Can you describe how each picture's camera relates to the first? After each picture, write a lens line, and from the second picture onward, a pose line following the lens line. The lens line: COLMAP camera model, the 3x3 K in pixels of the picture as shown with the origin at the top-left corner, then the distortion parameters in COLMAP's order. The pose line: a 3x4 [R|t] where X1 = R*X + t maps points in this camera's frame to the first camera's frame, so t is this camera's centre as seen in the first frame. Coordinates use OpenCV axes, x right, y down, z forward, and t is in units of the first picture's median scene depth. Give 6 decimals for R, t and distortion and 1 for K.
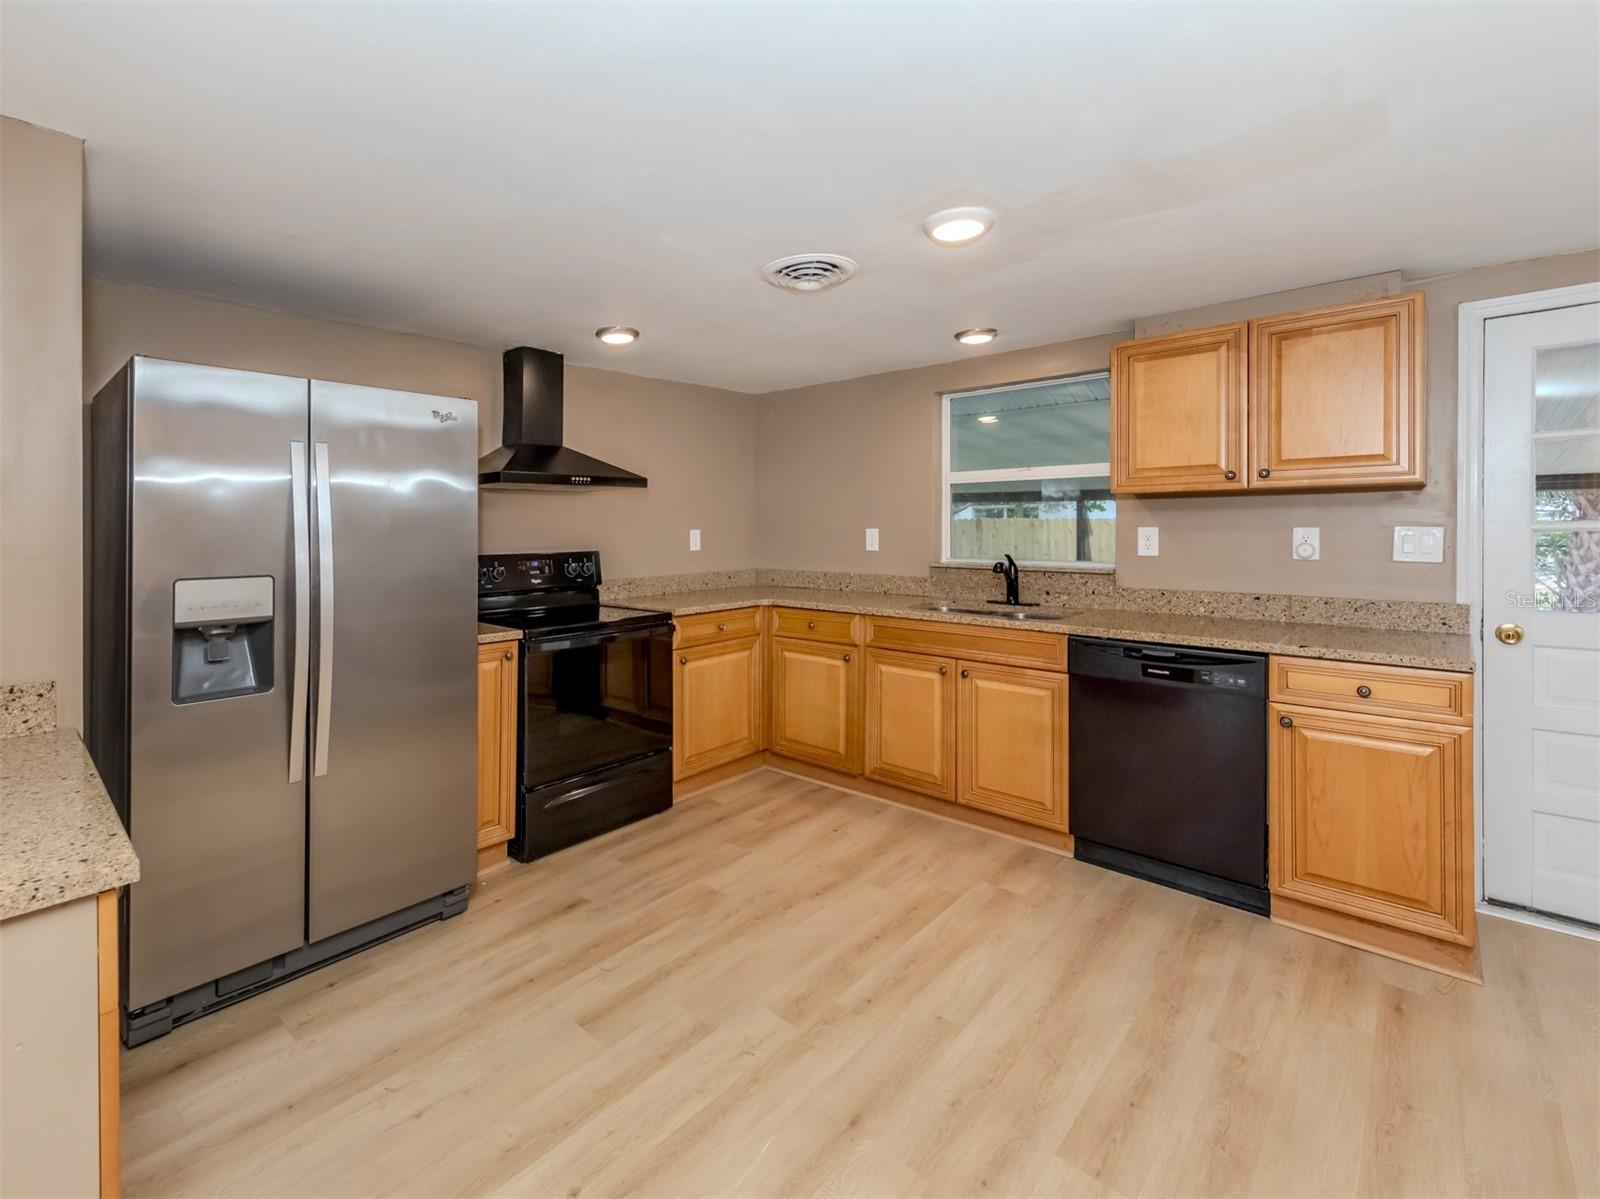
lens RADIAL K [[735.1, 0, 728.2], [0, 735.1, 532.6], [0, 0, 1]] dist [0.014818, -0.004378]
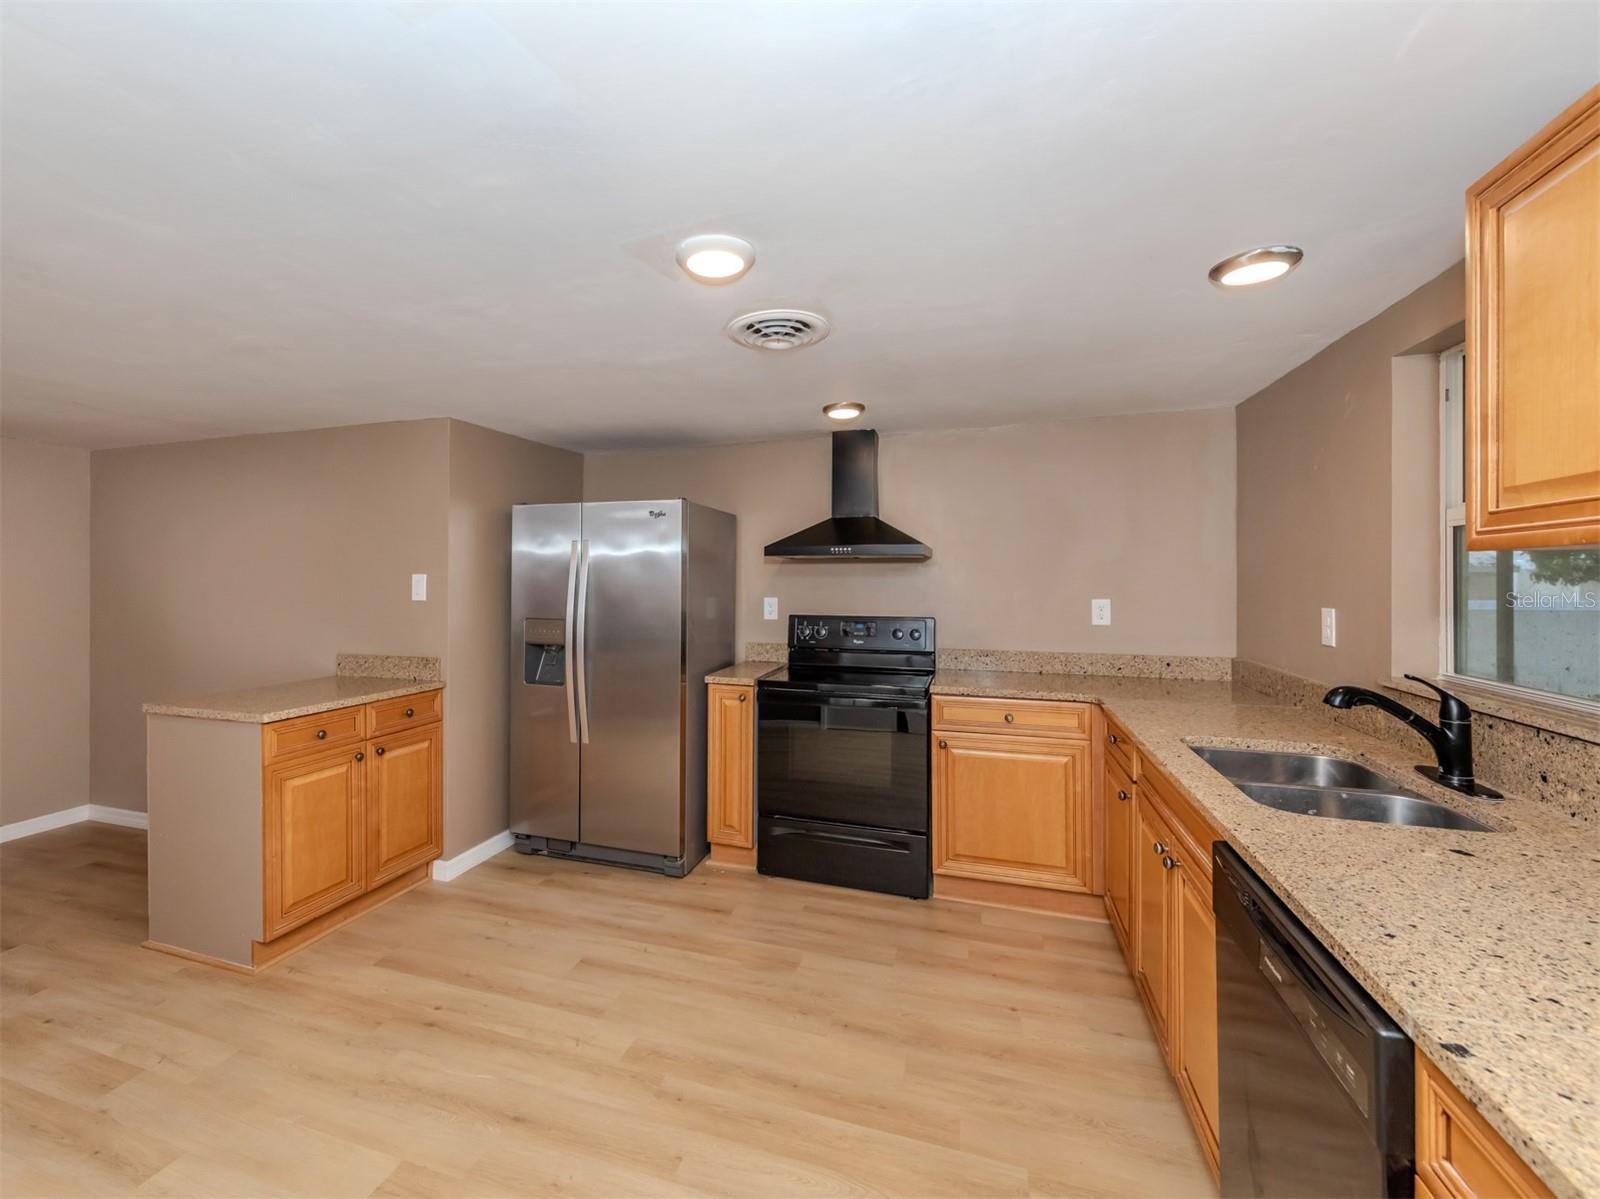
lens RADIAL K [[701.4, 0, 714.9], [0, 701.4, 584.8], [0, 0, 1]] dist [0.005569, -0.001440]
pose [[0.403185, 0.016335, -0.914973, 0.786245], [-0.014717, 0.999827, 0.011365, -0.035469], [0.915000, 0.008884, 0.403356, 0.506918]]
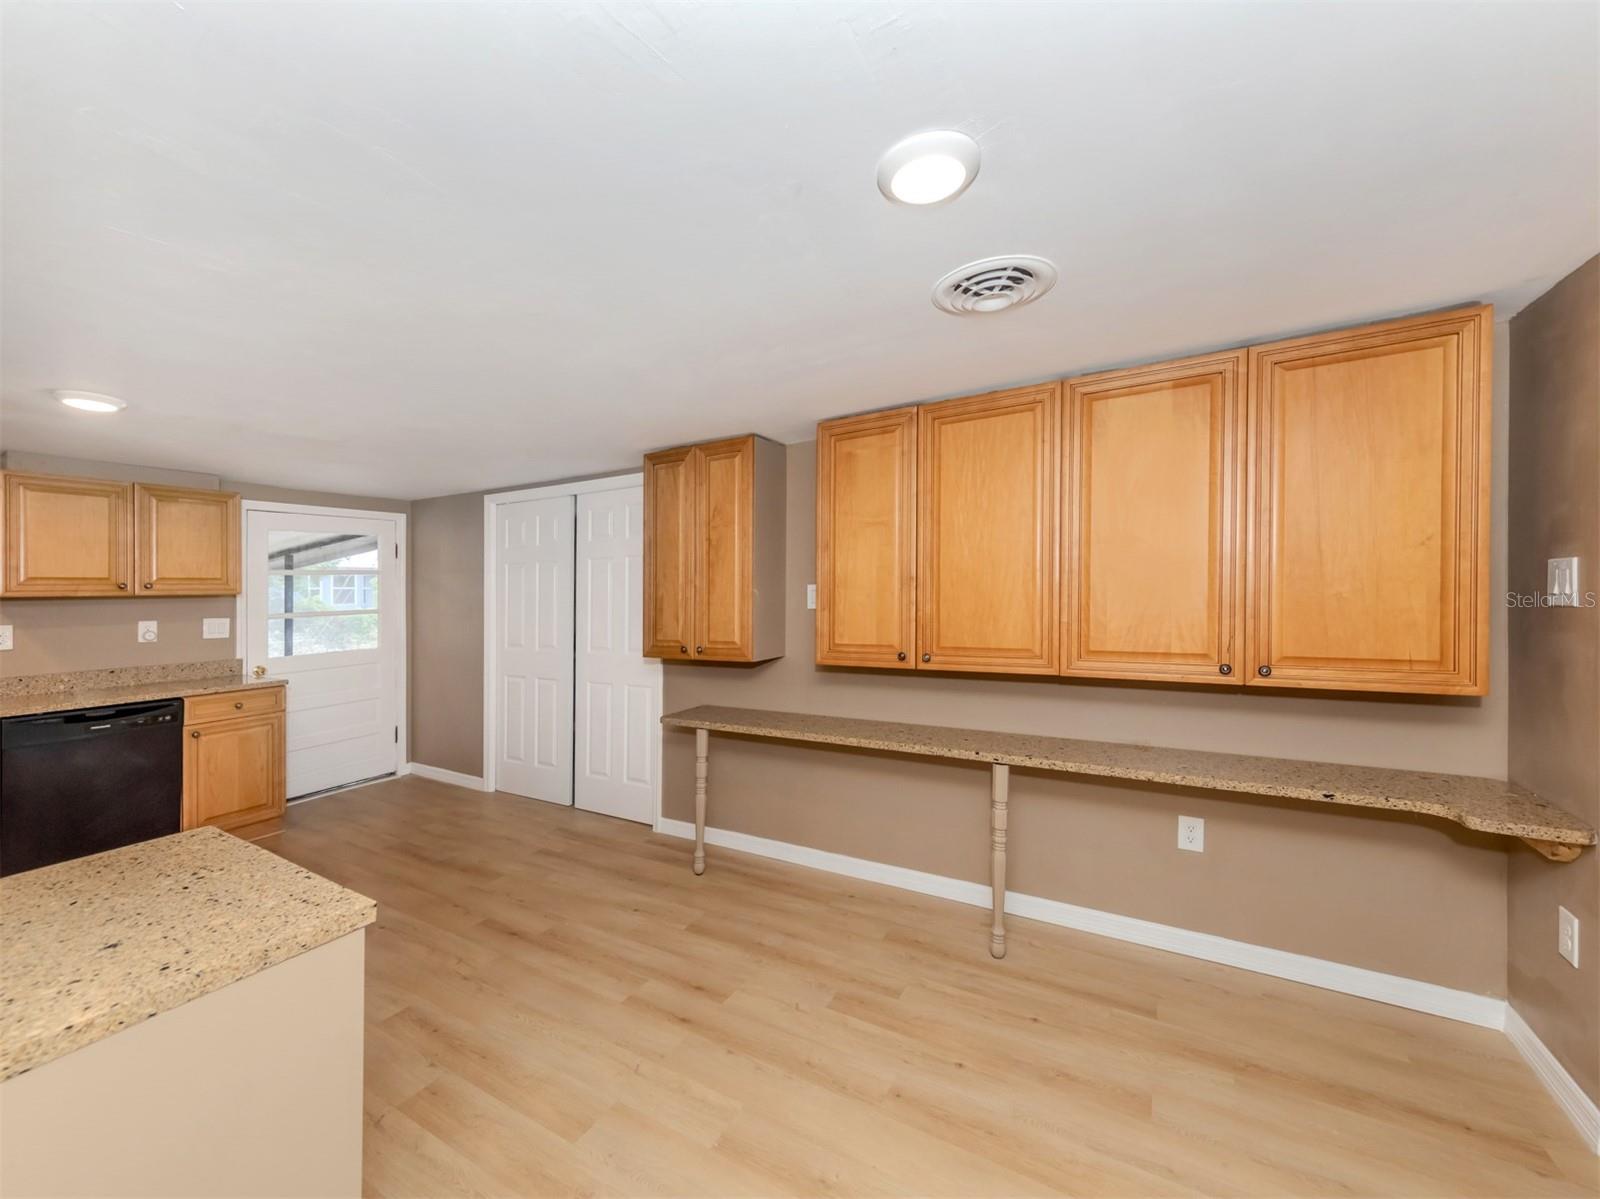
lens RADIAL K [[627.6, 0, 793.4], [0, 627.6, 593.4], [0, 0, 1]] dist [0.001441, -0.000365]
pose [[-0.235388, 0.016767, 0.971757, -0.852485], [0.037875, 0.999250, -0.008067, -0.003617], [-0.971163, 0.034907, -0.235847, 0.001201]]
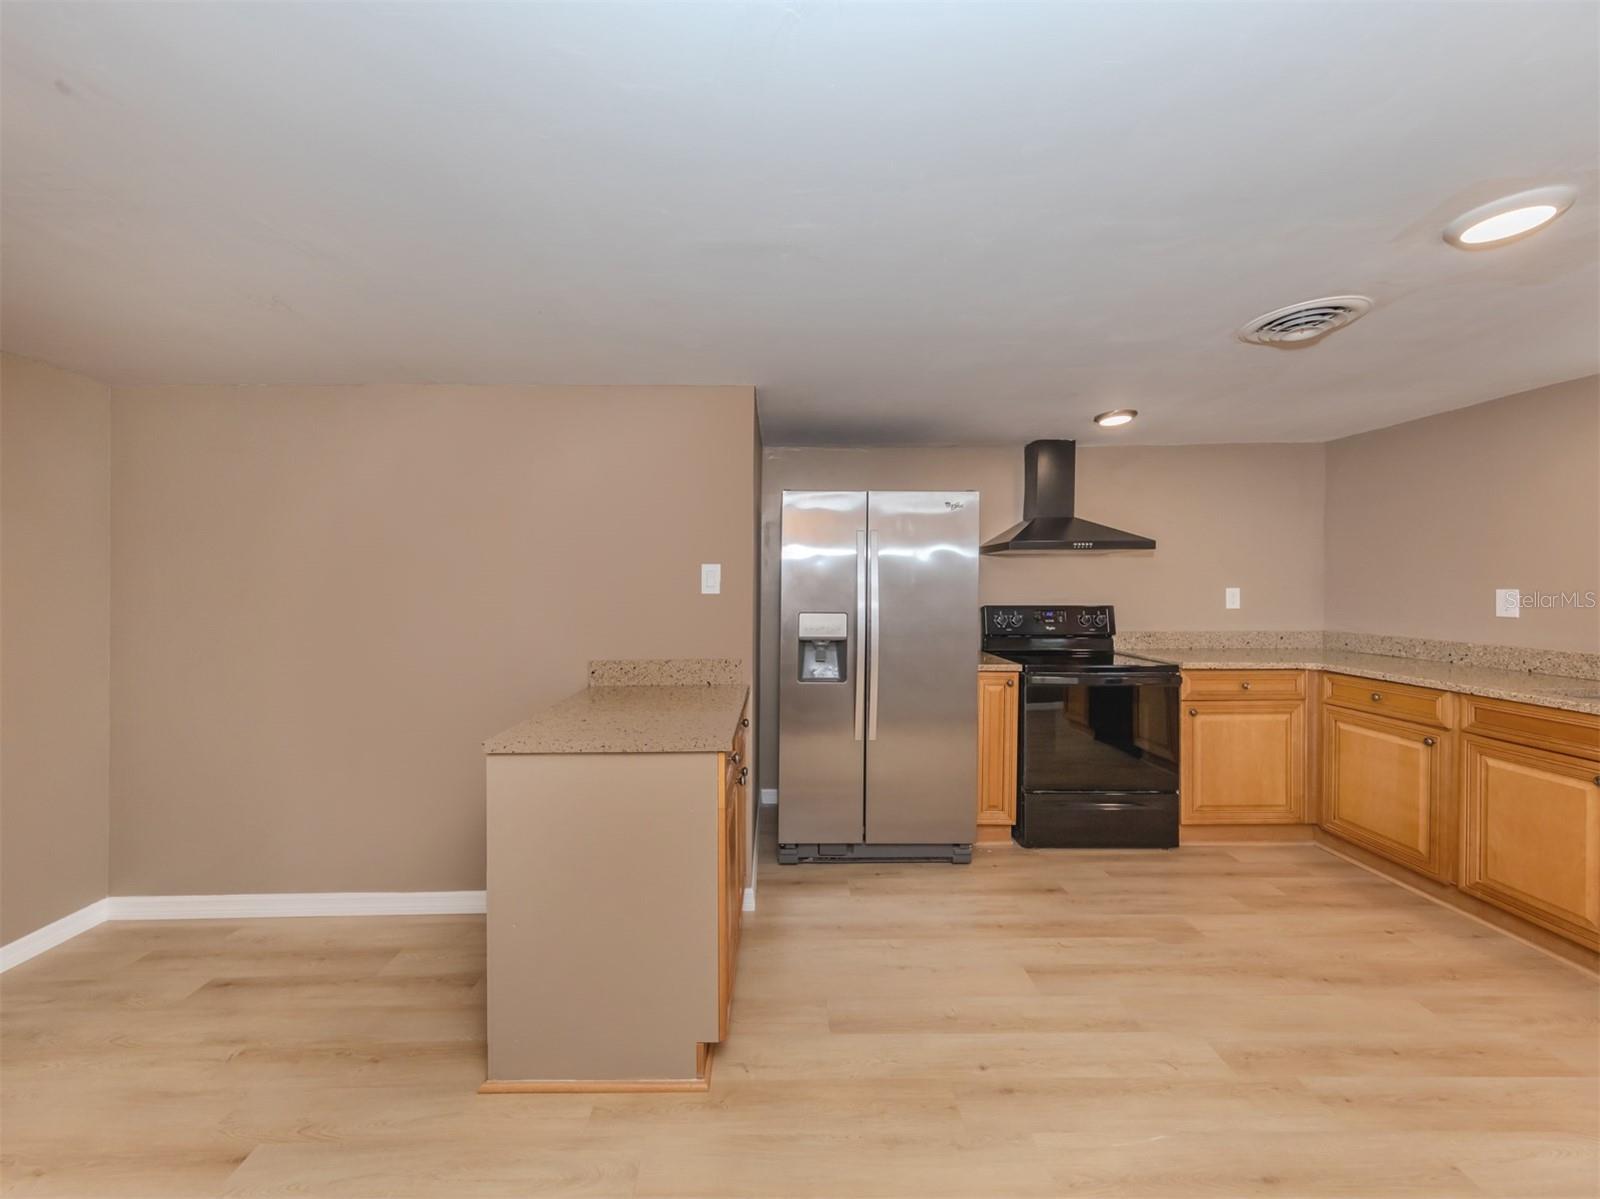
lens RADIAL K [[592.2, 0, 772.0], [0, 592.2, 585.1], [0, 0, 1]] dist [0.009256, -0.001342]
pose [[0.692969, 0.008307, -0.720919, 0.171655], [-0.011475, 0.999934, 0.000492, -0.001691], [0.720876, 0.007932, 0.693019, -0.032173]]
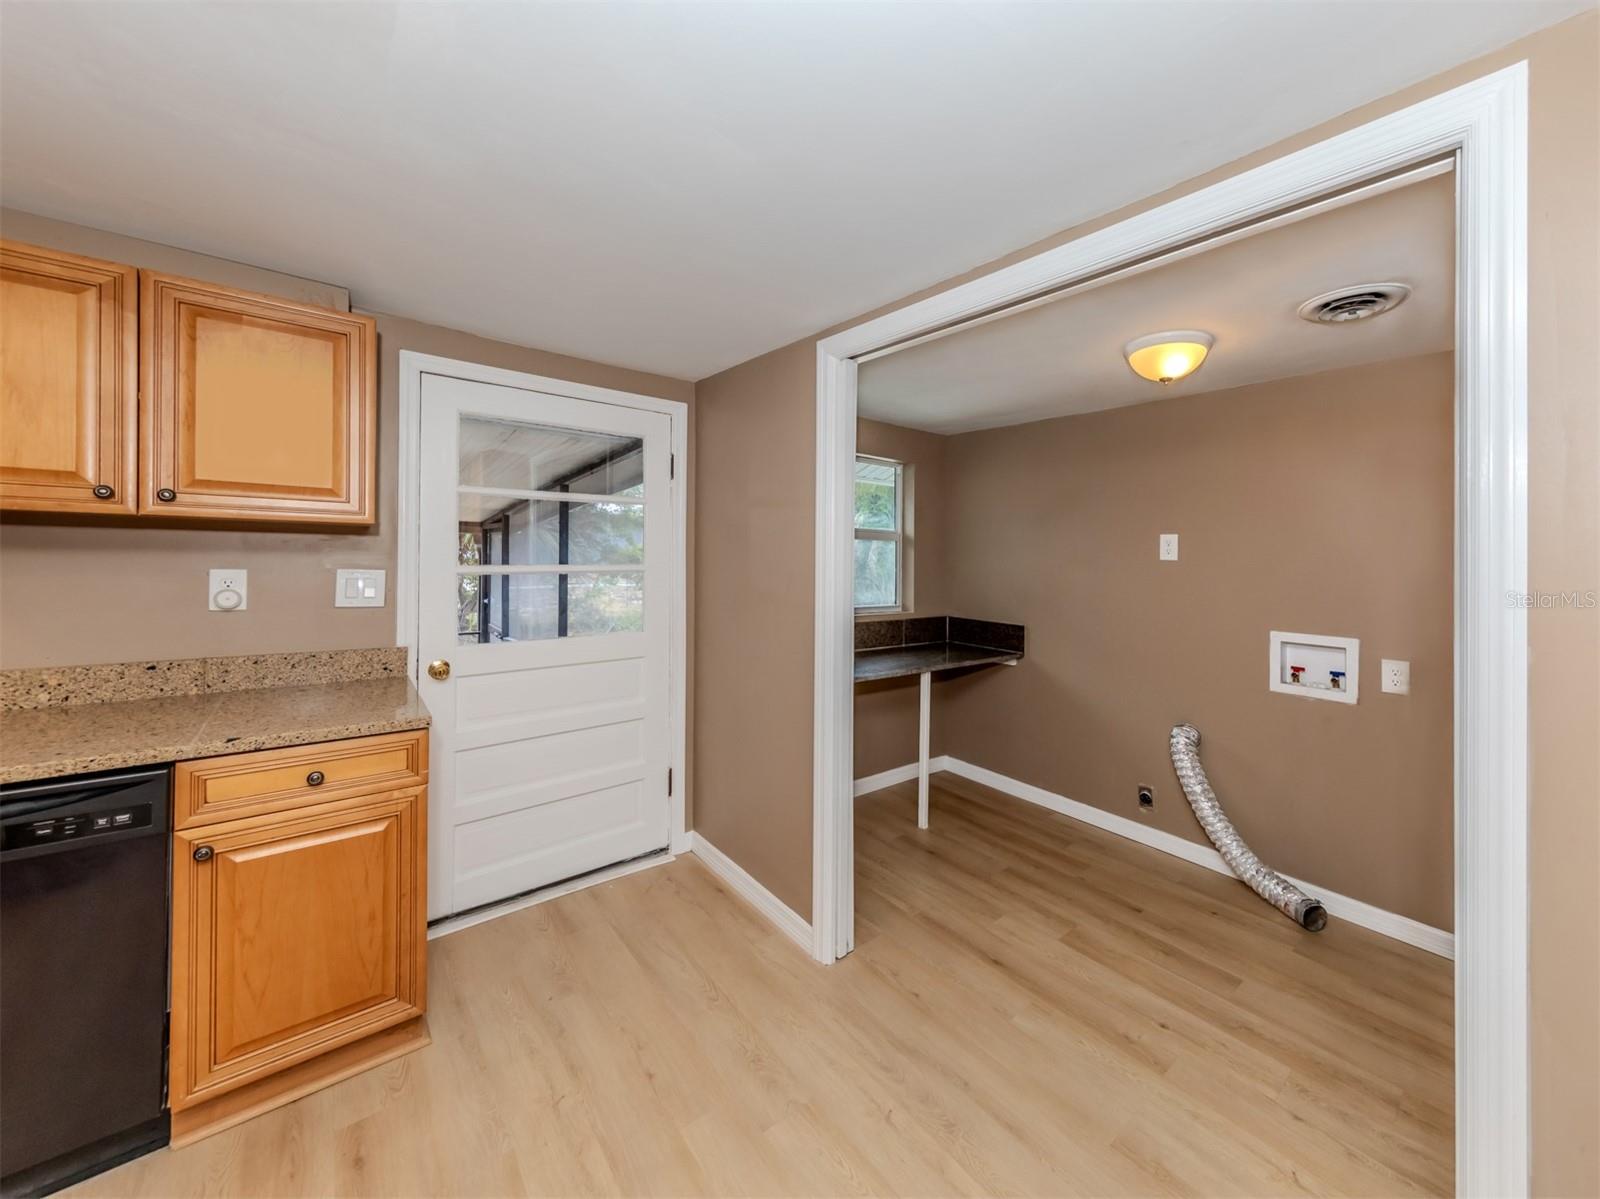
lens RADIAL K [[592.2, 0, 832.0], [0, 592.2, 566.8], [0, 0, 1]] dist [0.009256, -0.001342]
pose [[0.092549, -0.003628, 0.995701, 0.215634], [-0.014027, 0.999889, 0.004947, -0.023746], [-0.995609, -0.014424, 0.092488, 0.315234]]
